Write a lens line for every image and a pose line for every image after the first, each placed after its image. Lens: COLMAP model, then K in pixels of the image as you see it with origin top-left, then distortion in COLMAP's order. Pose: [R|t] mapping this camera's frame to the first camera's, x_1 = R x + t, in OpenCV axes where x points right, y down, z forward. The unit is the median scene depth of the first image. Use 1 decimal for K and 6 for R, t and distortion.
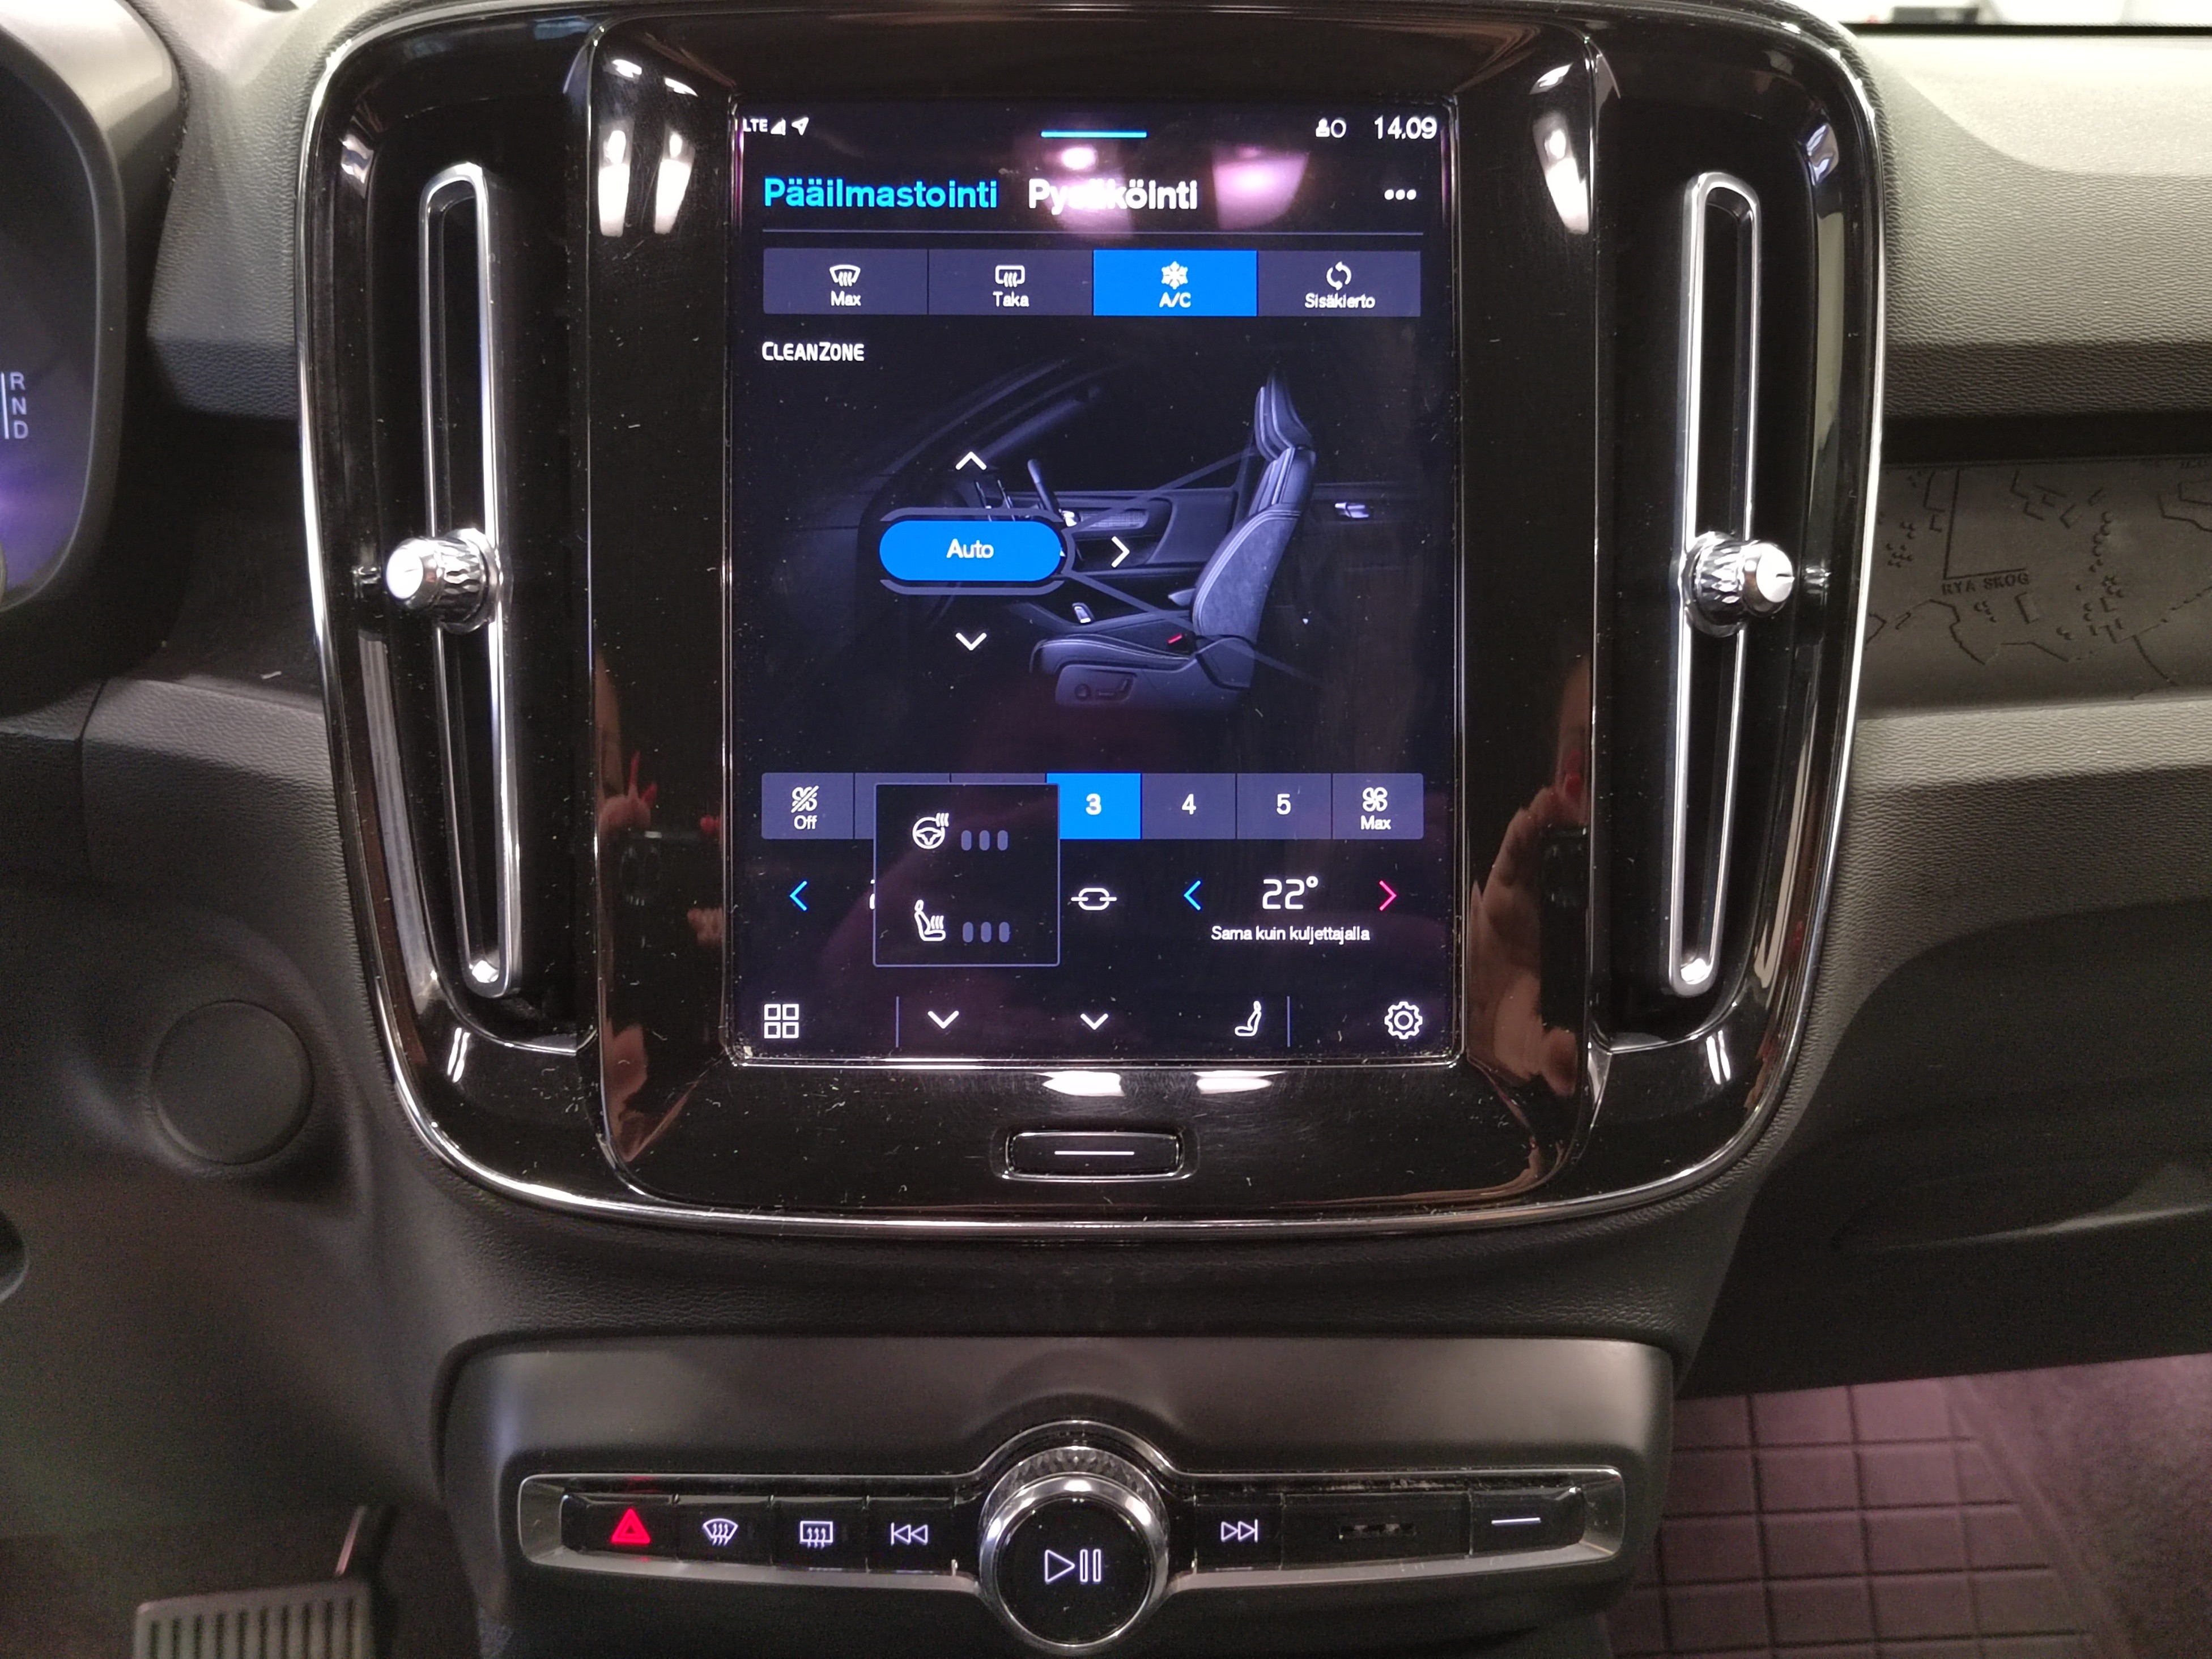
lens RADIAL K [[1869.2, 0, 1115.5], [0, 1869.2, 830.2], [0, 0, 1]] dist [0.071149, -0.079740]
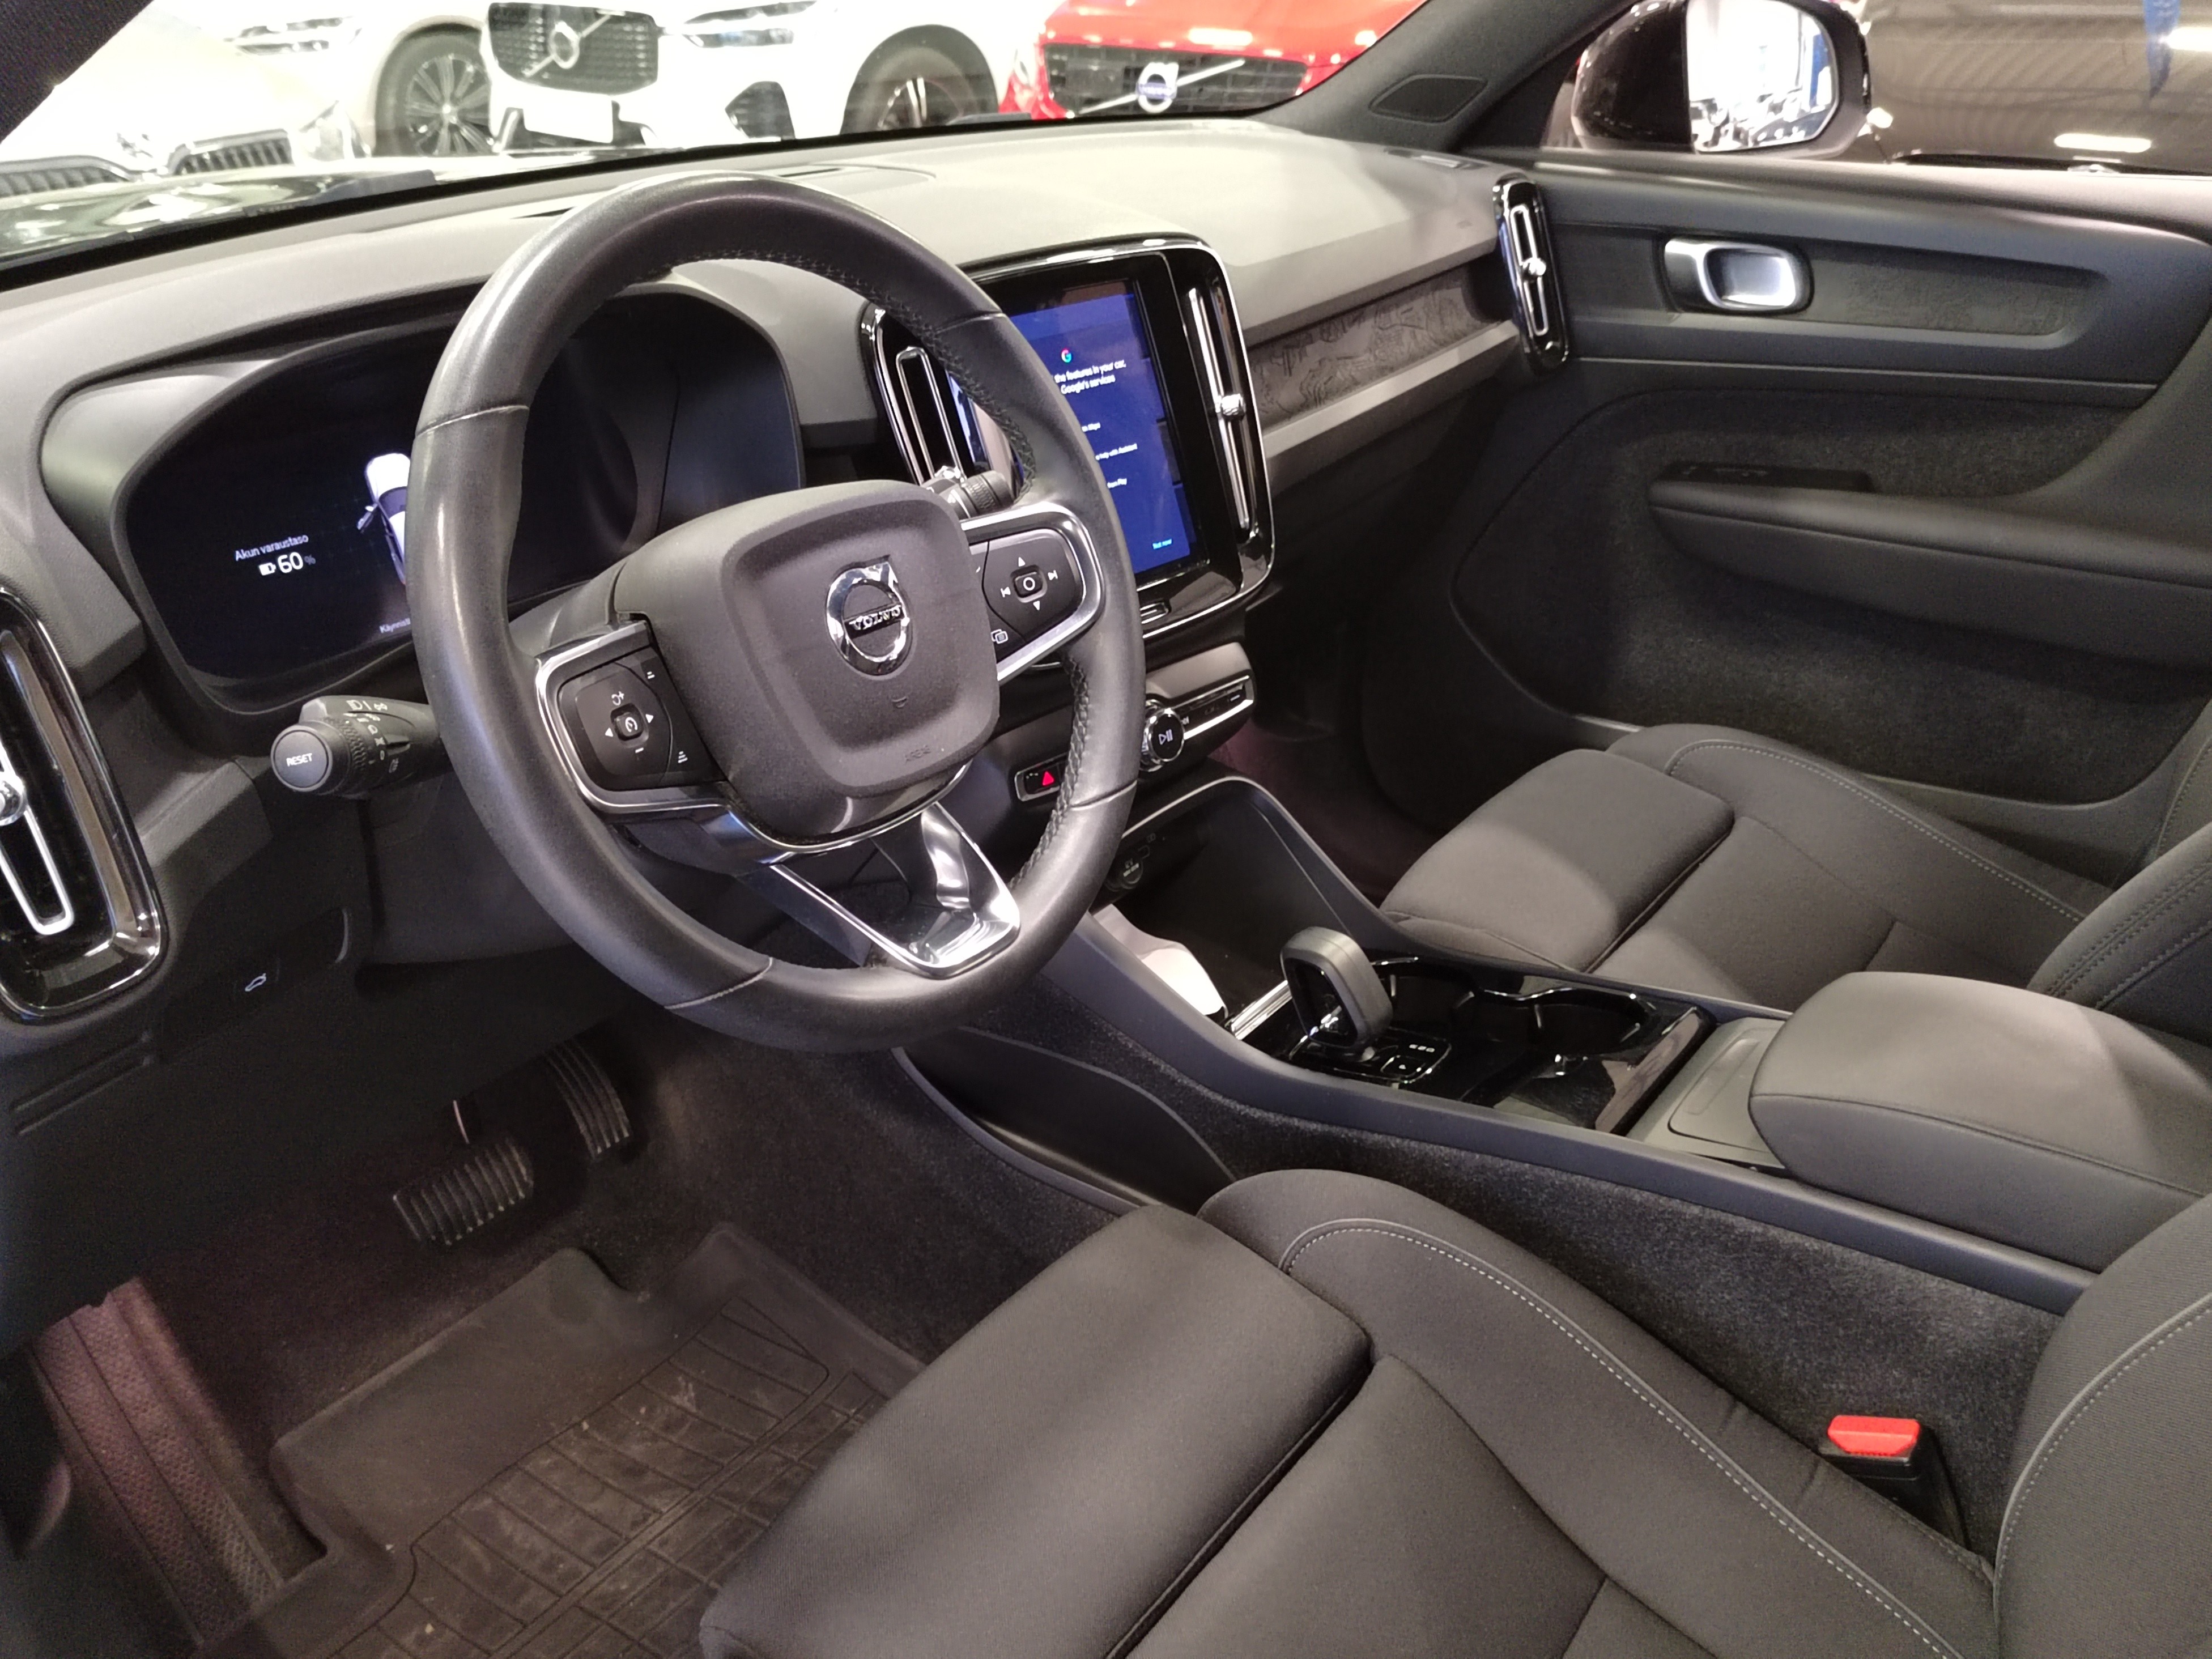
lens RADIAL K [[1869.2, 0, 1115.5], [0, 1869.2, 830.2], [0, 0, 1]] dist [0.071149, -0.079740]
pose [[0.705826, -0.326816, 0.628491, -2.184825], [0.249600, 0.945055, 0.211116, -0.174626], [-0.662955, 0.007861, 0.748618, -1.402720]]
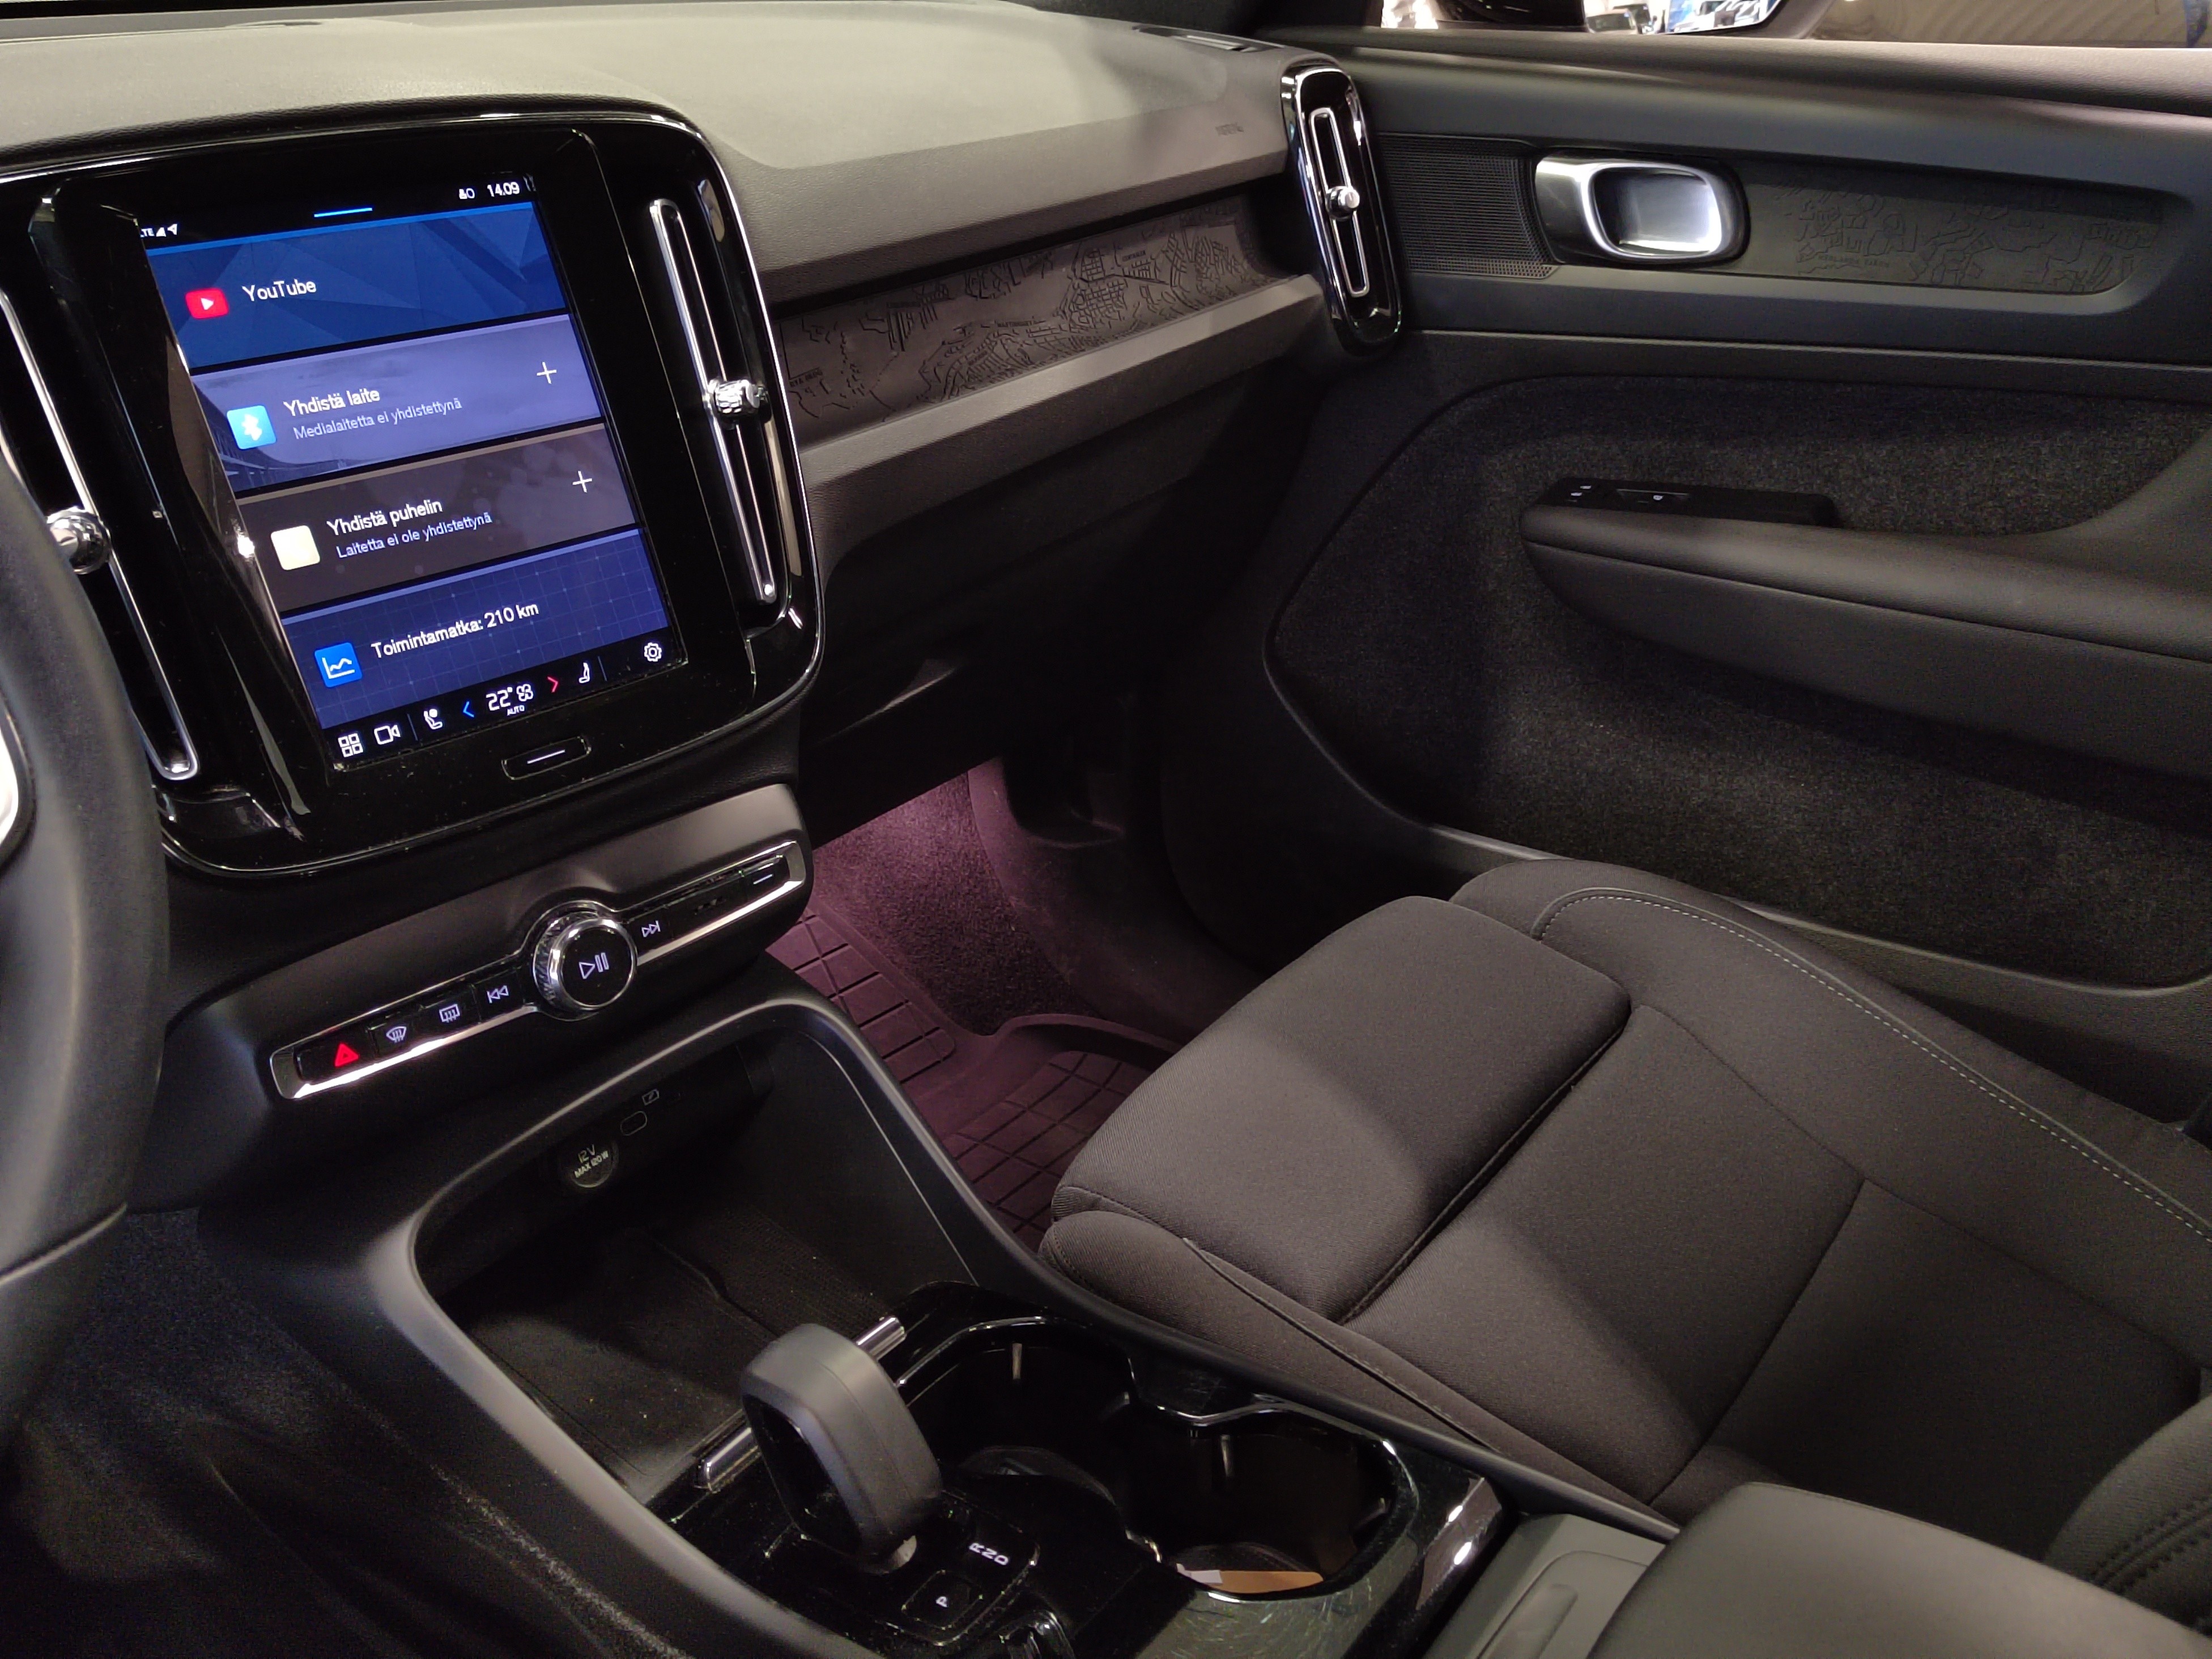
lens RADIAL K [[1869.2, 0, 1115.5], [0, 1869.2, 830.2], [0, 0, 1]] dist [0.071149, -0.079740]
pose [[0.710866, -0.327680, 0.622331, -0.784481], [0.247742, 0.944787, 0.214478, -0.025070], [-0.658250, 0.001712, 0.752797, -0.800150]]
